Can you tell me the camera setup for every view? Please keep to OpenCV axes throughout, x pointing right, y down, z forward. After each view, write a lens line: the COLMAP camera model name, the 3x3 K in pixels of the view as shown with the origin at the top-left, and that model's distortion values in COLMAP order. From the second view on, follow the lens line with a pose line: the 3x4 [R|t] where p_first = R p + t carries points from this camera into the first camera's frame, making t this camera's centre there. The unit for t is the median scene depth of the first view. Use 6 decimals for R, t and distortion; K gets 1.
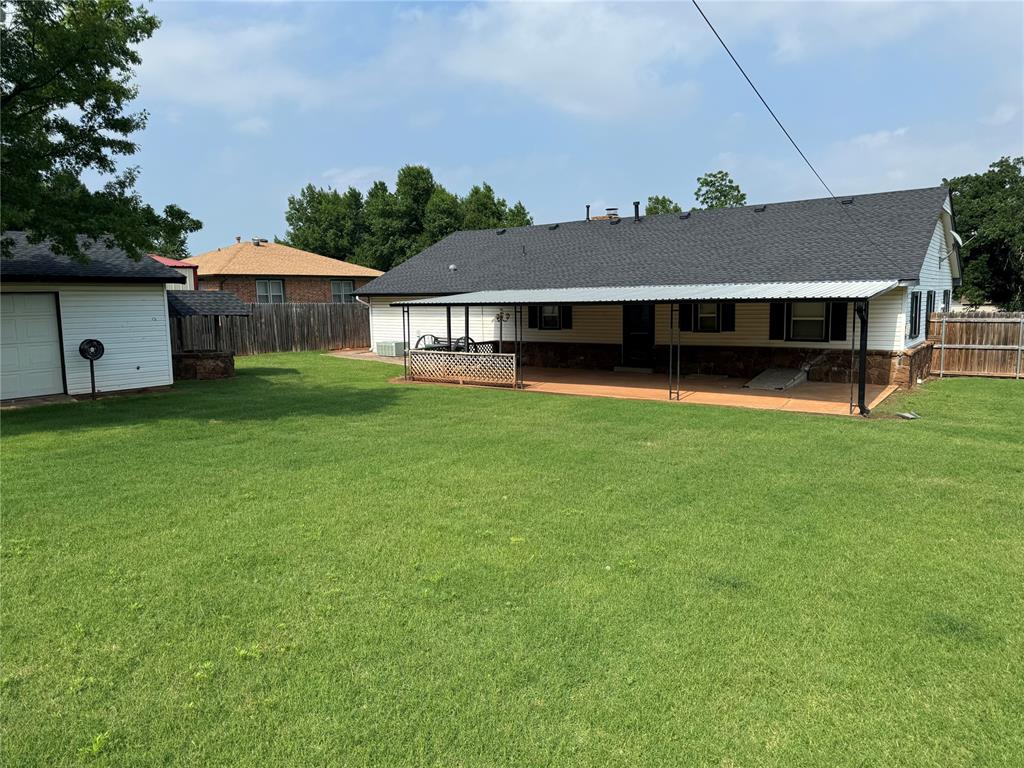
lens RADIAL K [[719.4, 0, 515.4], [0, 719.4, 391.6], [0, 0, 1]] dist [0.095809, -0.116384]
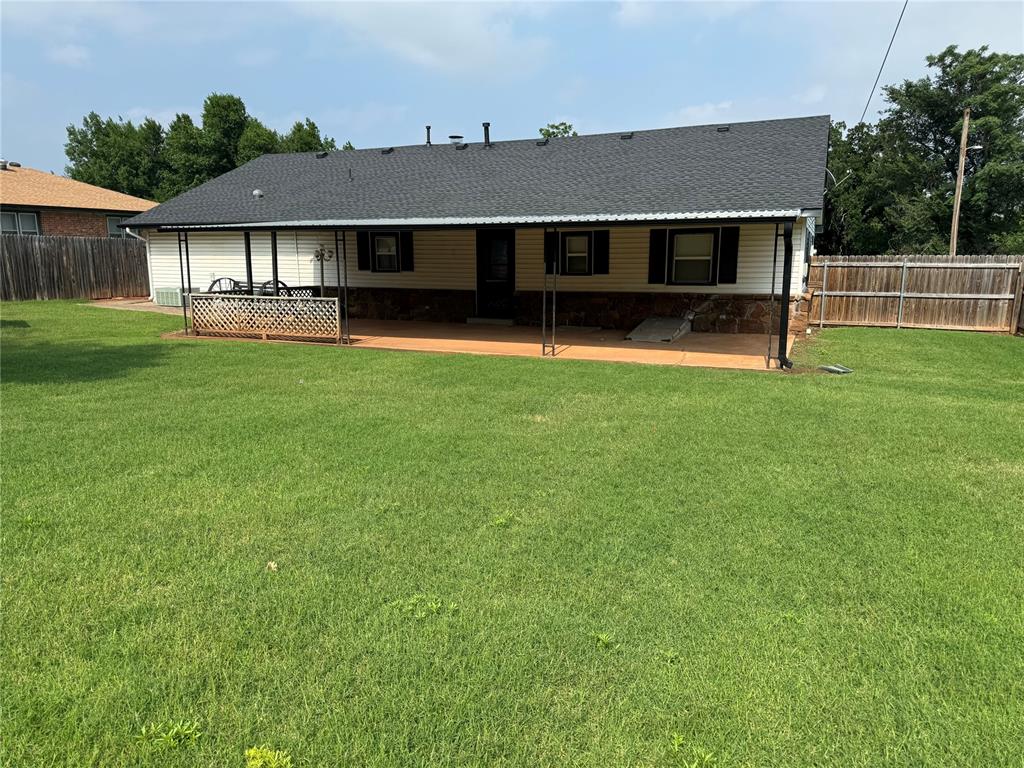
lens RADIAL K [[719.4, 0, 515.4], [0, 719.4, 391.6], [0, 0, 1]] dist [0.095809, -0.116384]
pose [[0.976094, -0.023915, 0.216030, 0.012157], [0.012944, 0.998560, 0.052057, 0.006972], [-0.216964, -0.048016, 0.974998, 0.182925]]
